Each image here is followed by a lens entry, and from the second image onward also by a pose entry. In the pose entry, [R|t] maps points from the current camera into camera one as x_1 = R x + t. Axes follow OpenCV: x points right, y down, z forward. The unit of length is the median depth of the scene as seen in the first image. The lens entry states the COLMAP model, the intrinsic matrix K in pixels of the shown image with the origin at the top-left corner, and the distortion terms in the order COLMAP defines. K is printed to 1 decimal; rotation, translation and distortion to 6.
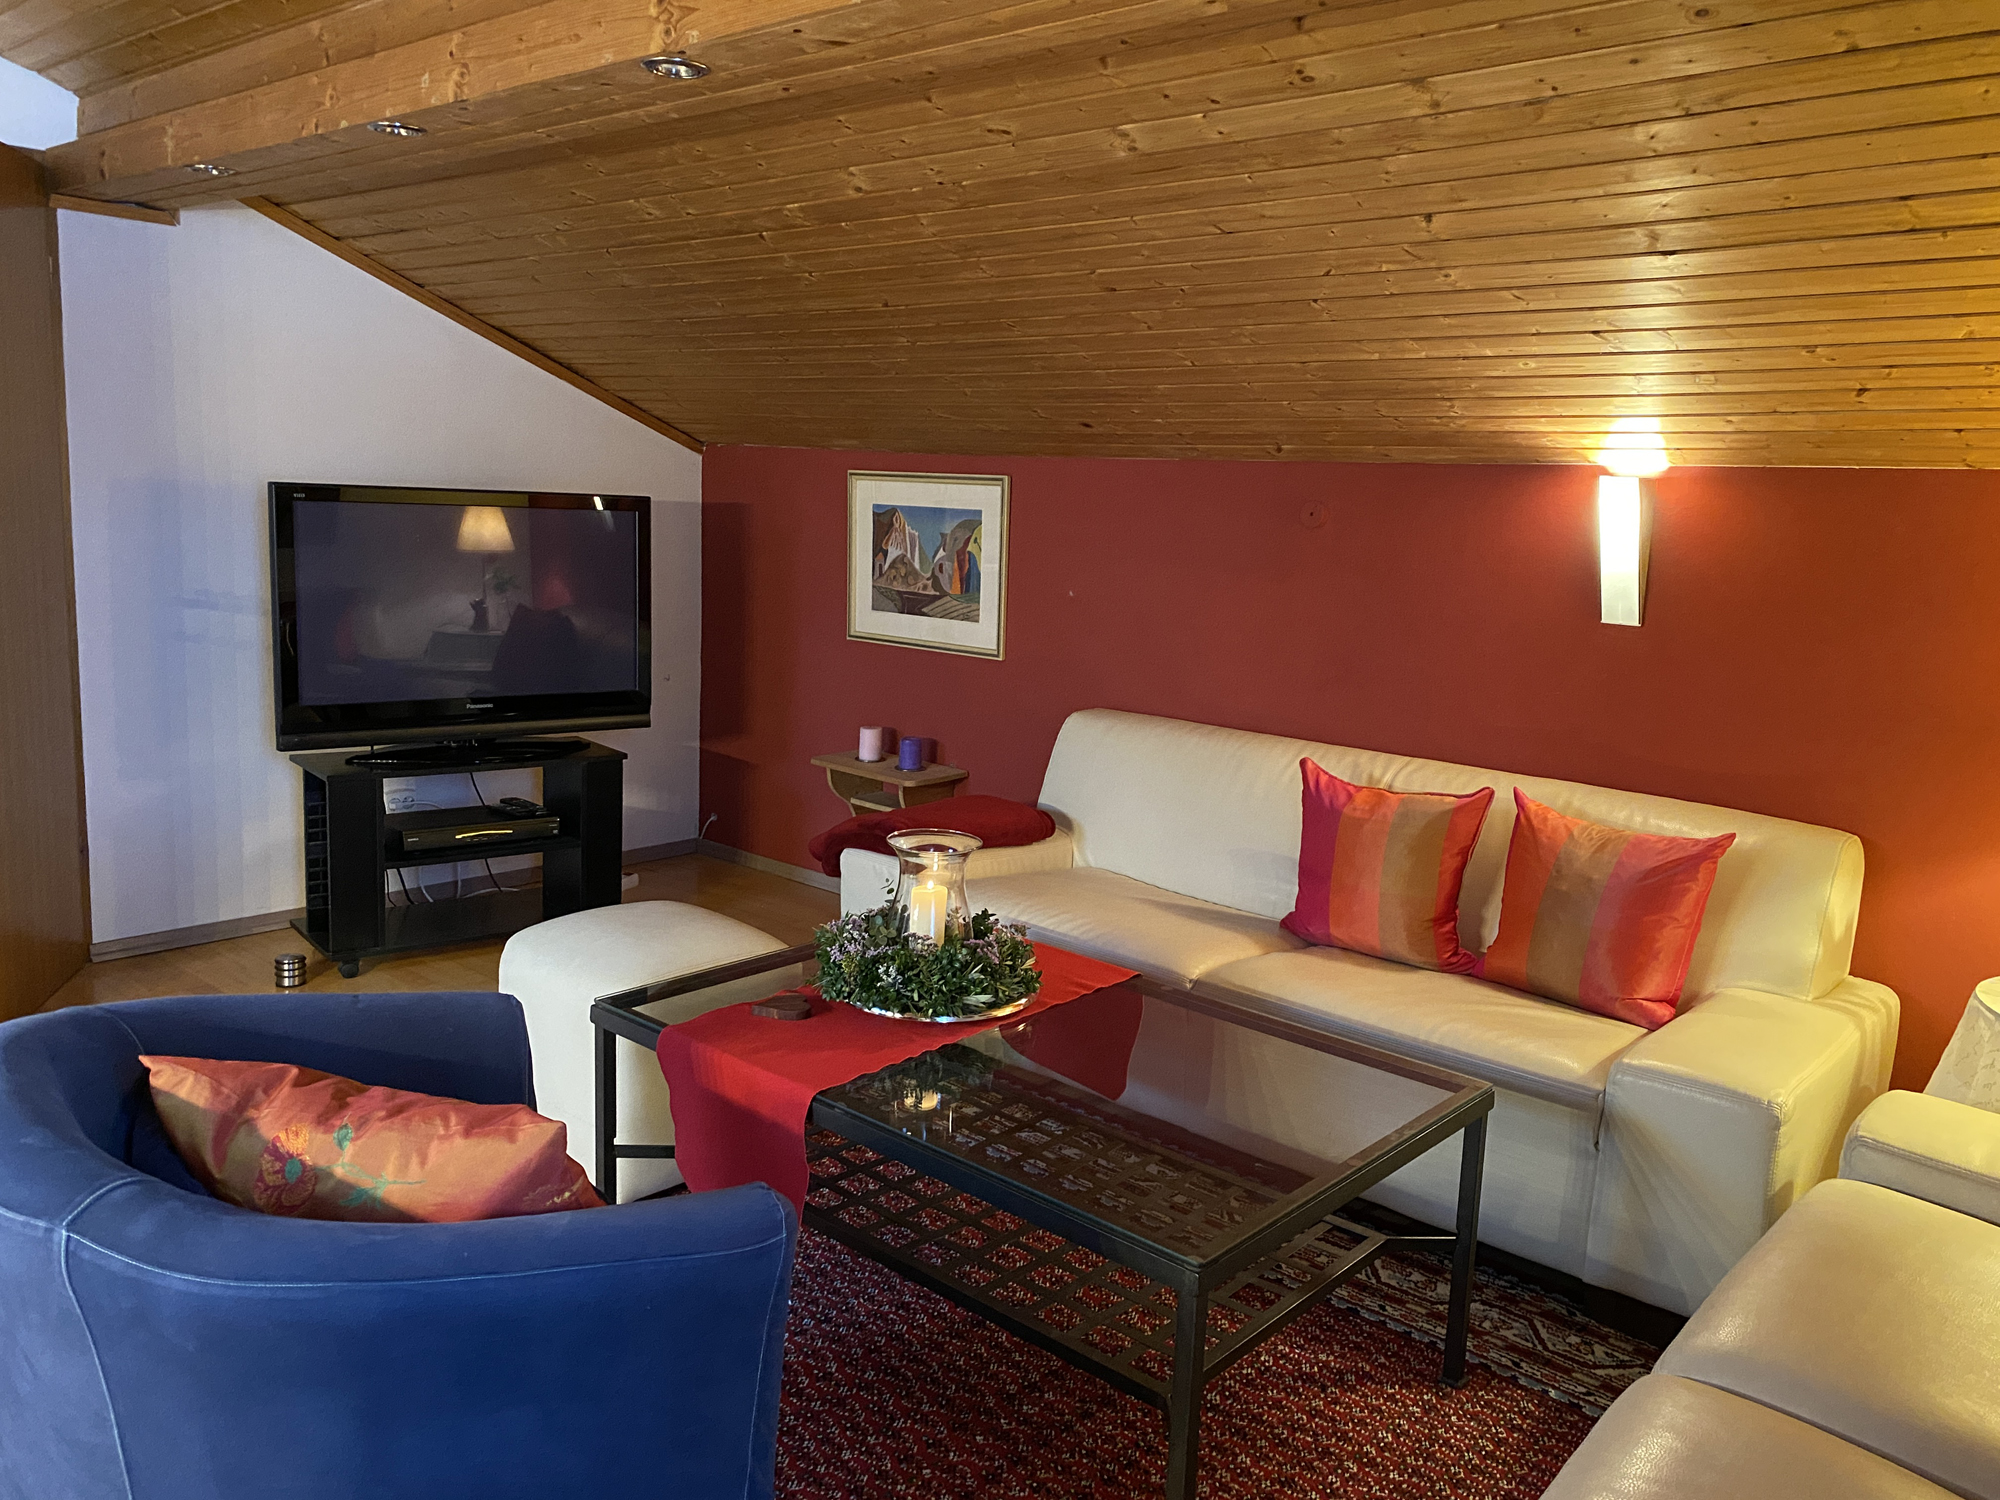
lens RADIAL K [[1522.0, 0, 1000.8], [0, 1522.0, 732.5], [0, 0, 1]] dist [0.056821, -0.065974]
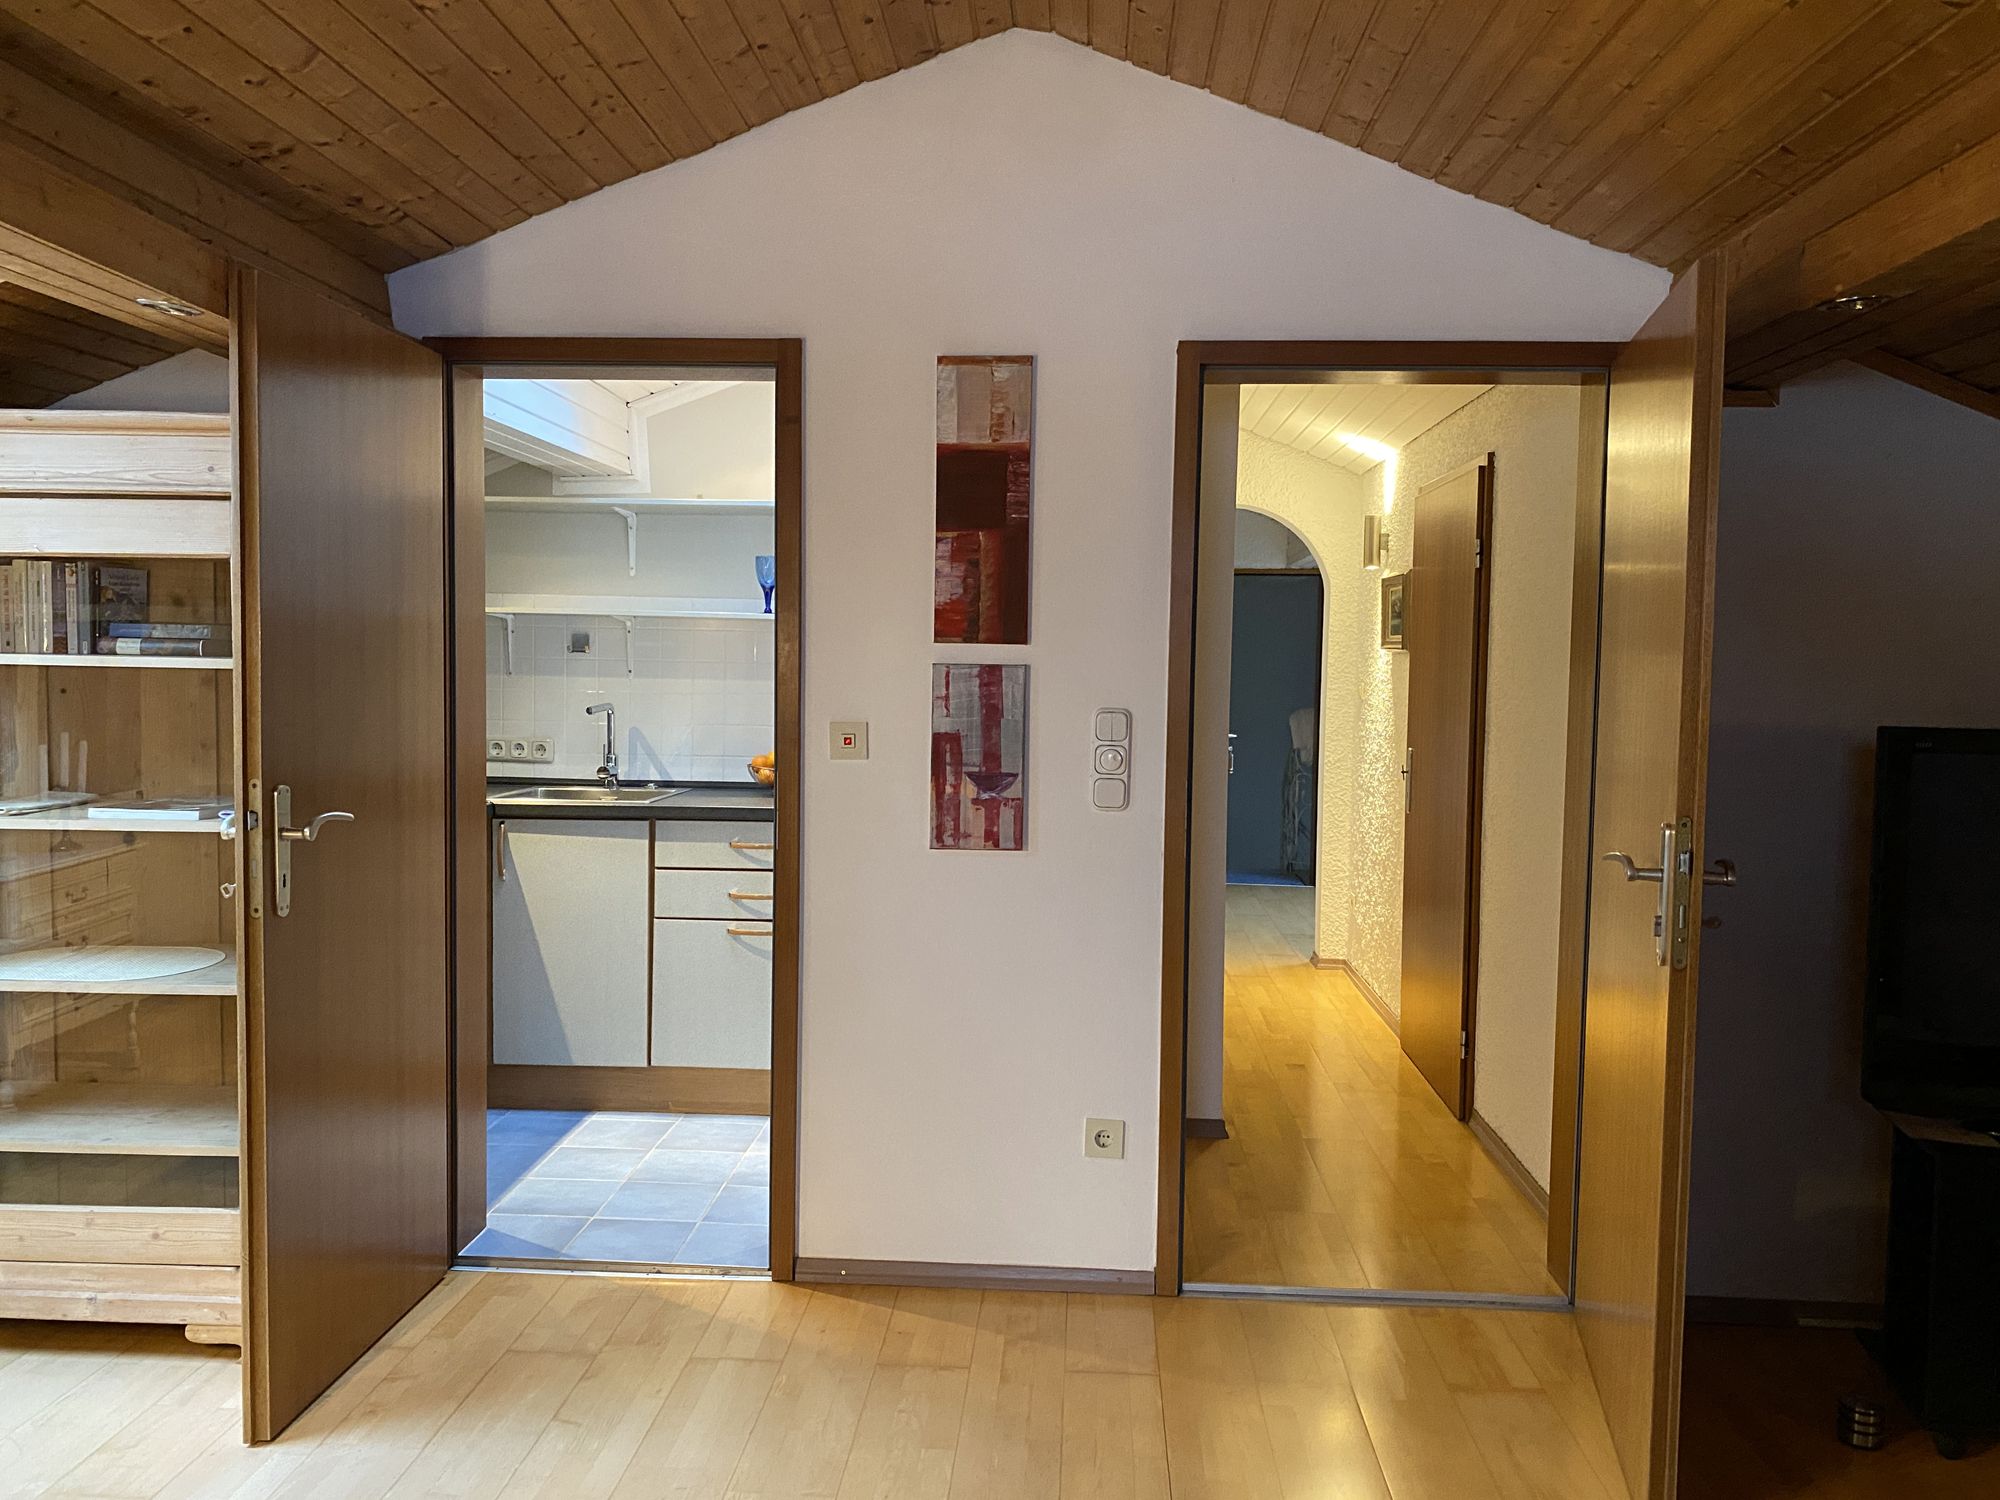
lens RADIAL K [[1522.0, 0, 1000.8], [0, 1522.0, 732.5], [0, 0, 1]] dist [0.056821, -0.065974]
pose [[0.617397, 0.007868, -0.786612, -0.160712], [-0.115535, 0.990013, -0.080779, -0.052256], [0.778121, 0.140755, 0.612141, 0.232445]]
